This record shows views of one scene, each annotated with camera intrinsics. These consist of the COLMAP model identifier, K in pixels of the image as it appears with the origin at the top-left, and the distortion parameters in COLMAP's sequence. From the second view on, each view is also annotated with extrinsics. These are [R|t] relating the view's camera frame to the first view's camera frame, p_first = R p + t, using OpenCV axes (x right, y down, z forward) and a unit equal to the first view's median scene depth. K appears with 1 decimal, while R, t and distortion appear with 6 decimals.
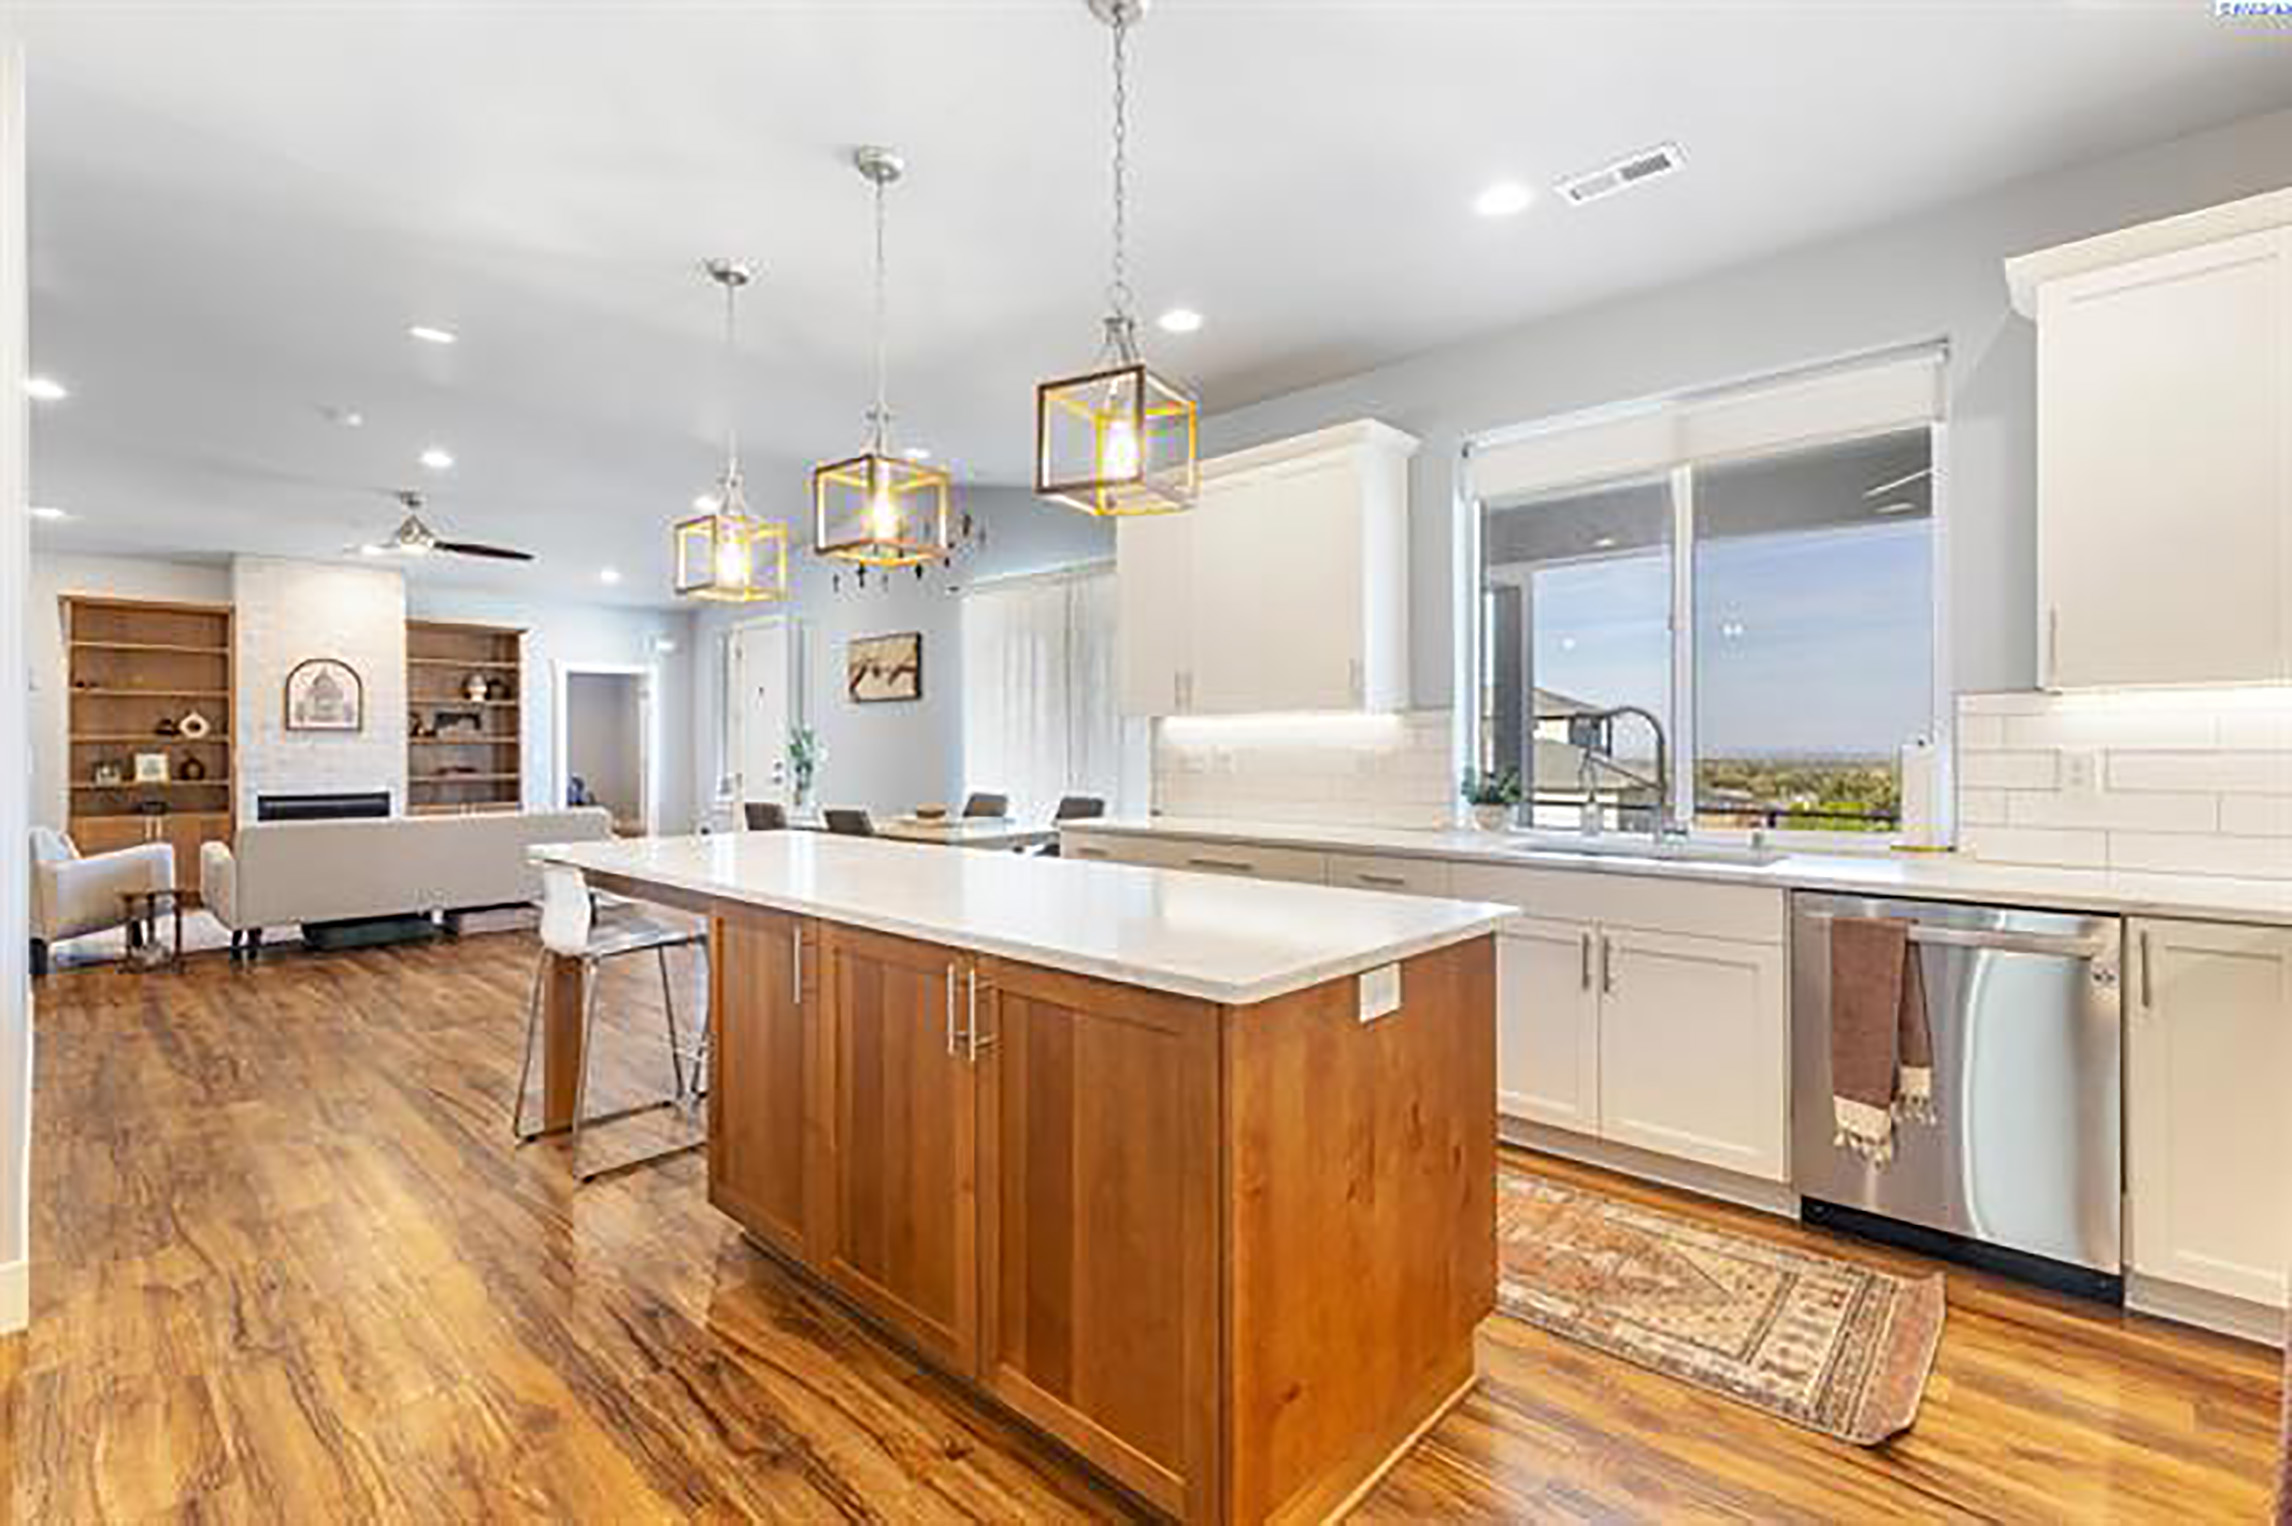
lens RADIAL K [[1024.4, 0, 1158.2], [0, 1024.4, 754.6], [0, 0, 1]] dist [-0.000724, 0.000022]
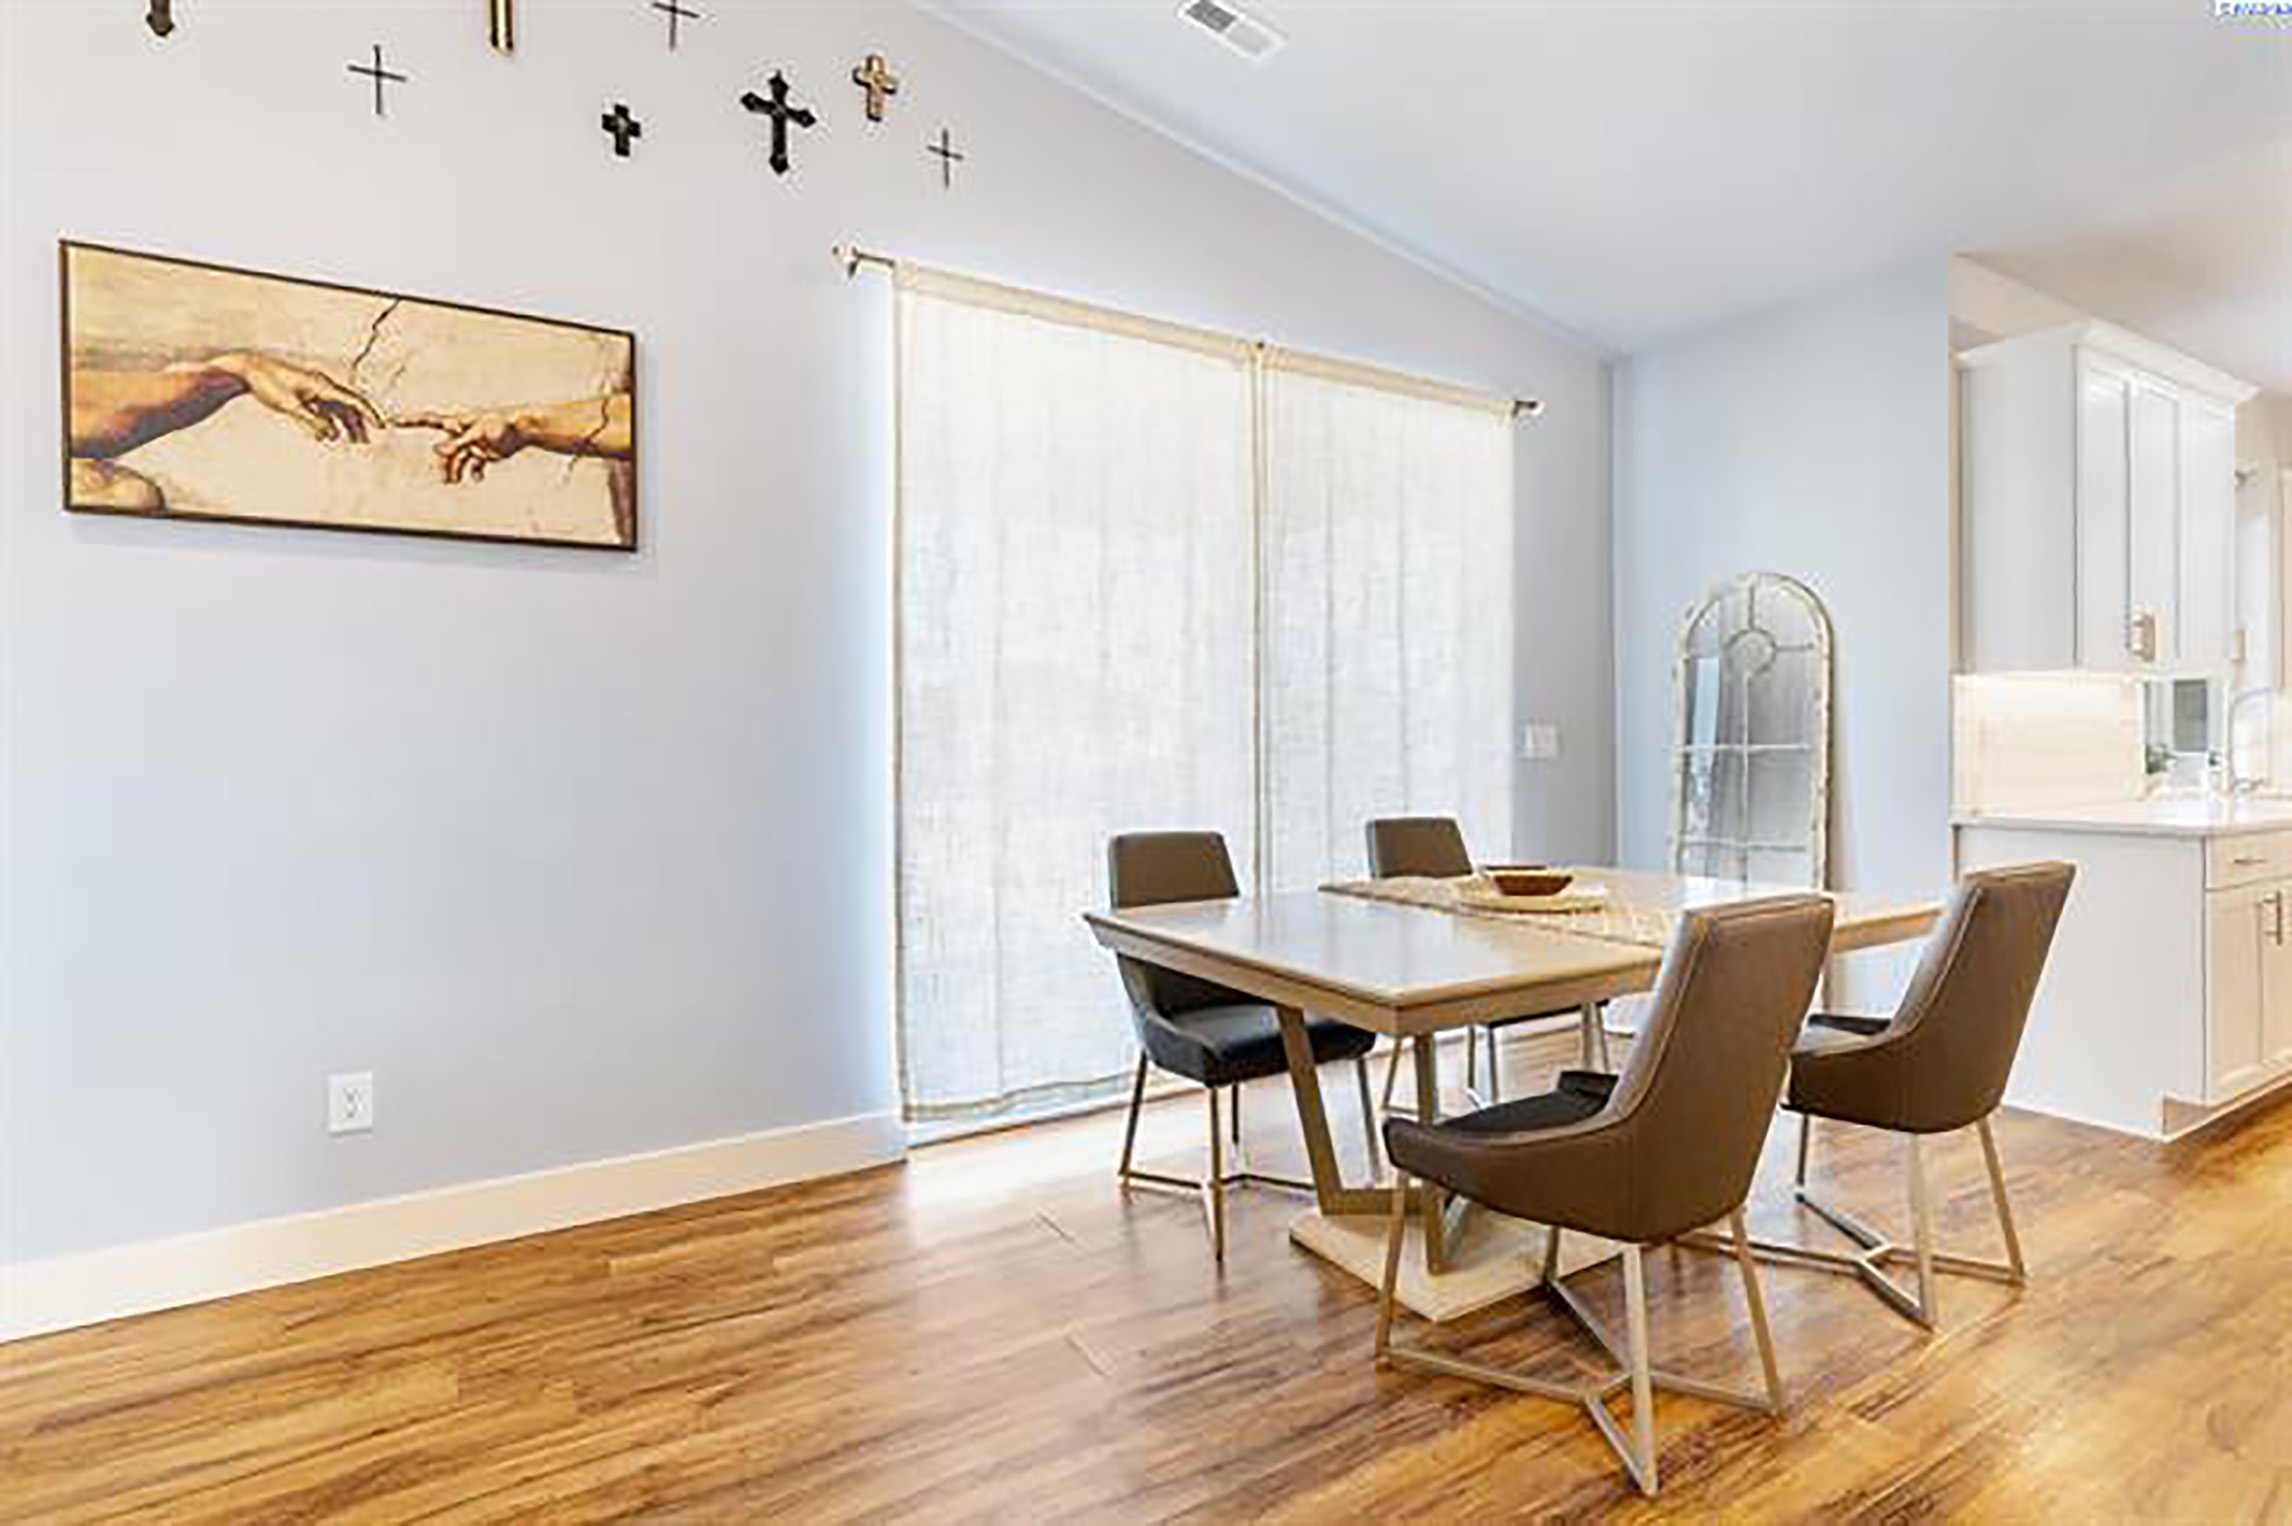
lens RADIAL K [[1138.5, 0, 1161.8], [0, 1138.5, 740.4], [0, 0, 1]] dist [0.000860, -0.000053]
pose [[0.281164, 0.001588, 0.959658, -0.511729], [0.011042, 0.999927, -0.004889, 0.003445], [-0.959596, 0.011971, 0.281126, 0.759318]]
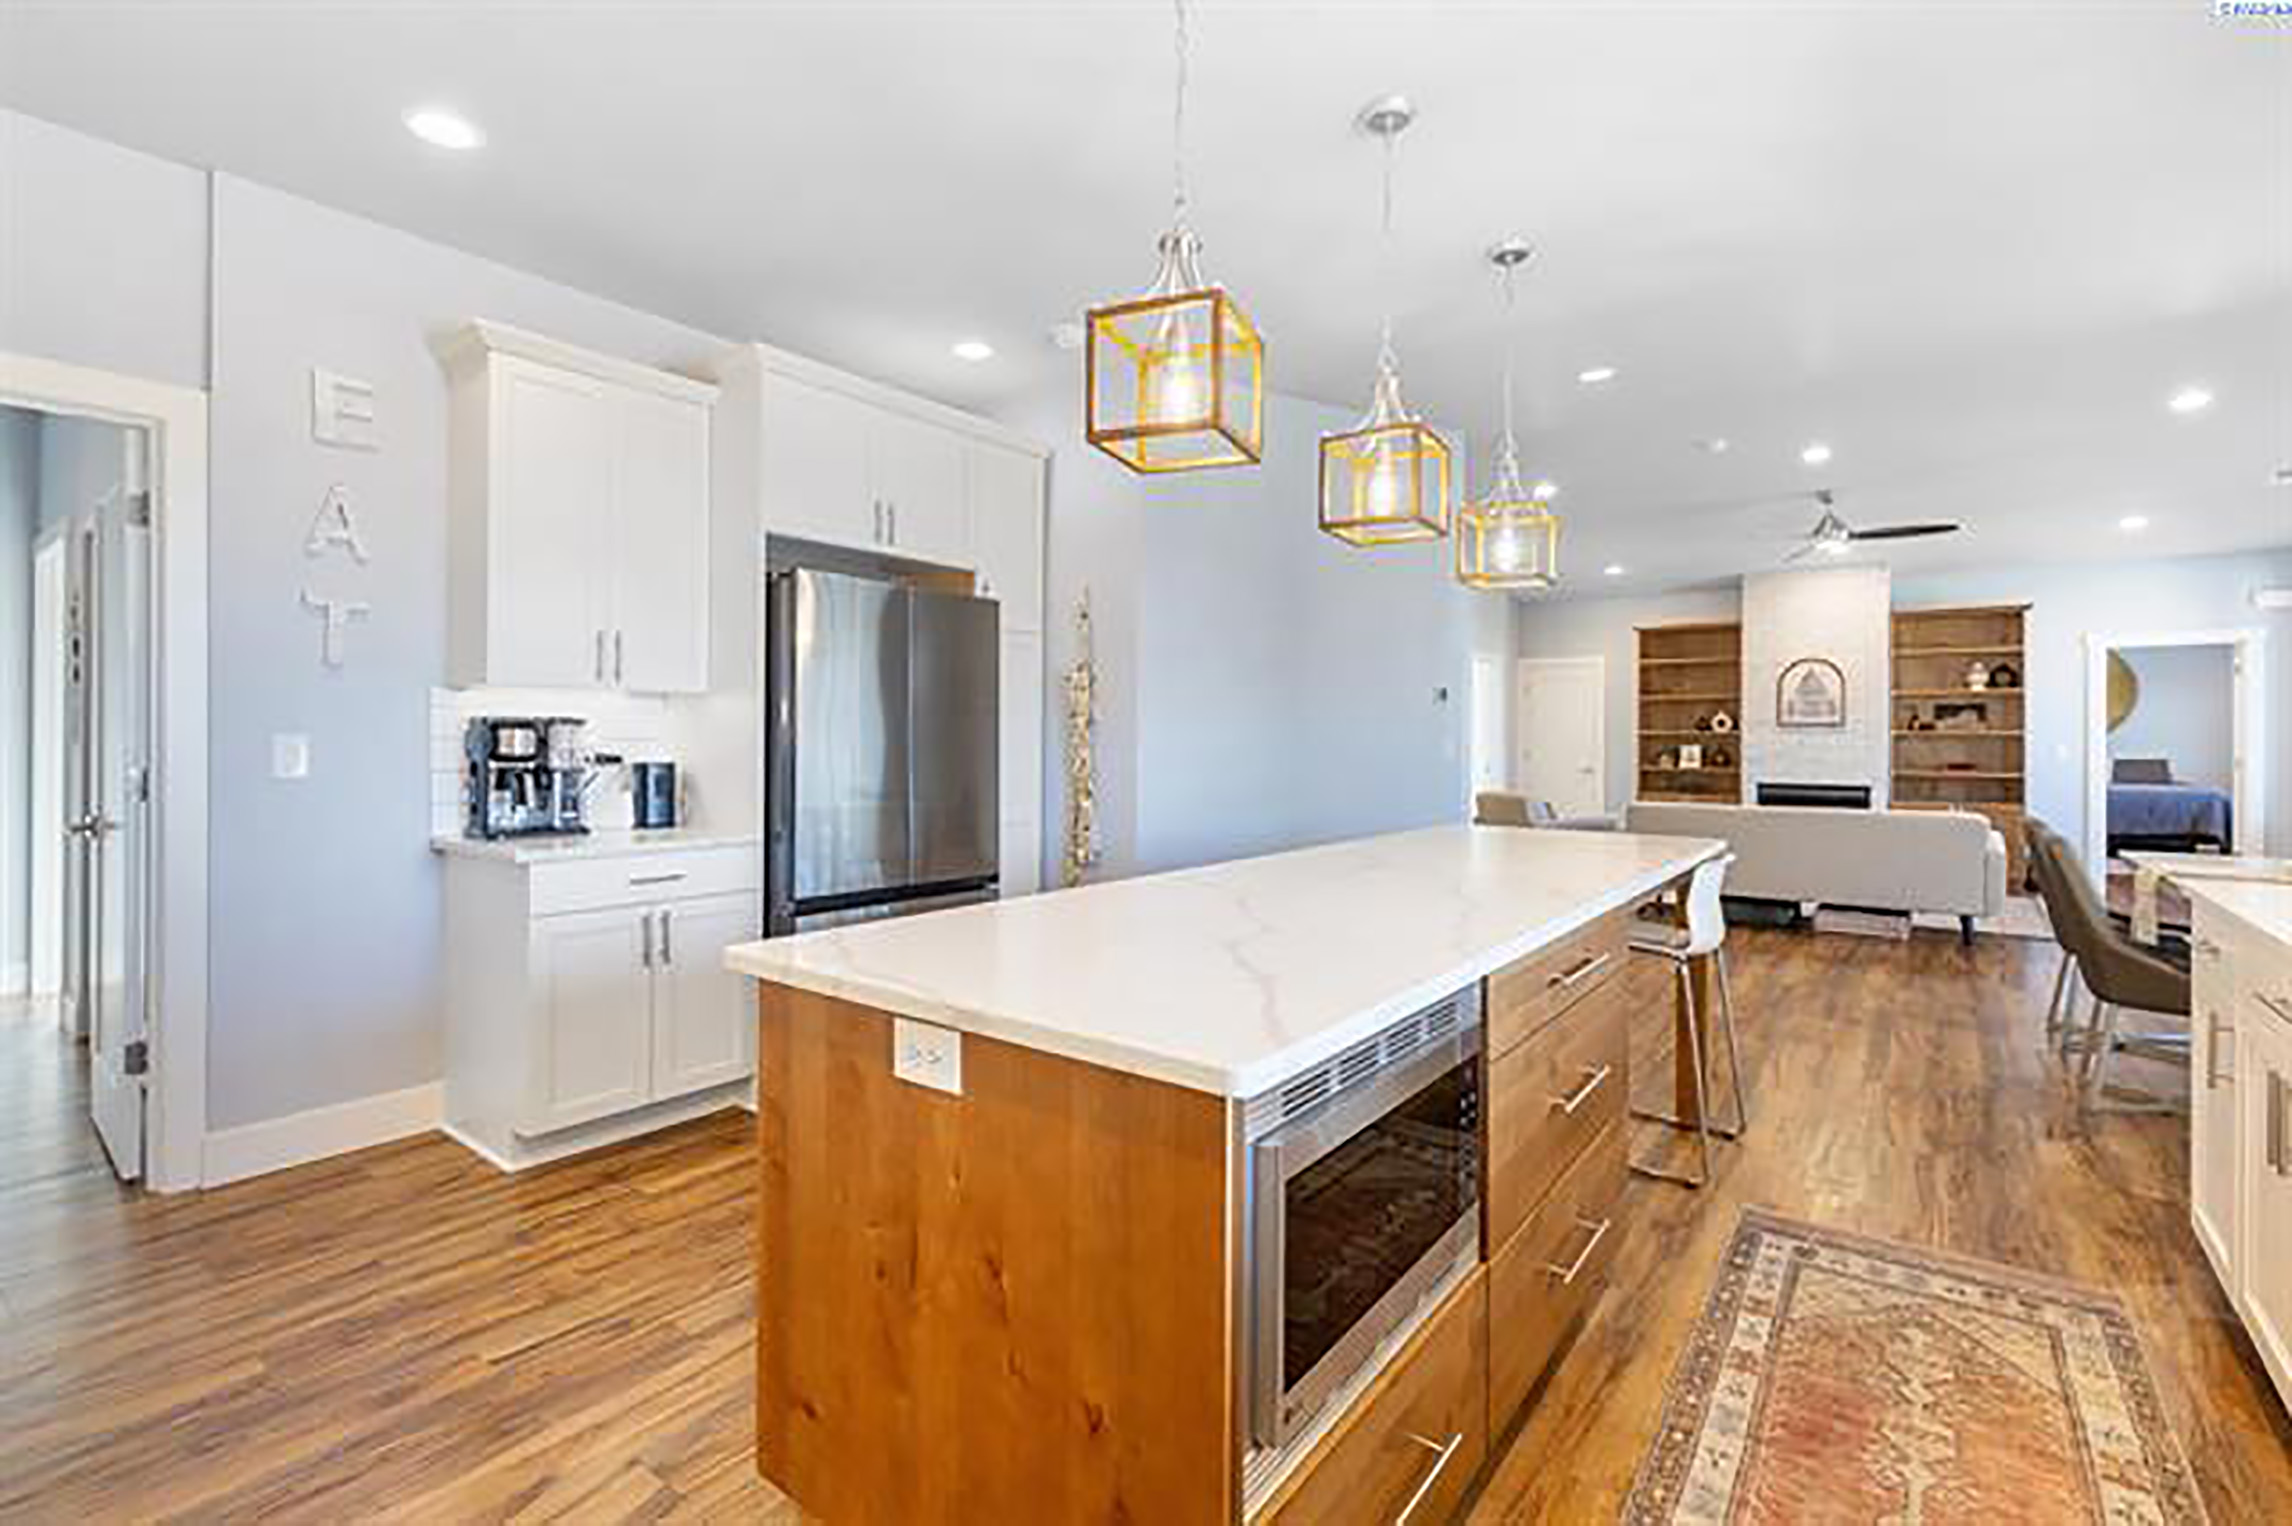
lens RADIAL K [[1024.0, 0, 1153.0], [0, 1024.0, 745.3], [0, 0, 1]] dist [-0.001118, -0.000514]
pose [[0.087941, 0.007806, -0.996095, 0.201600], [-0.011407, 0.999912, 0.006829, -0.001729], [0.996060, 0.010762, 0.088022, 0.222449]]
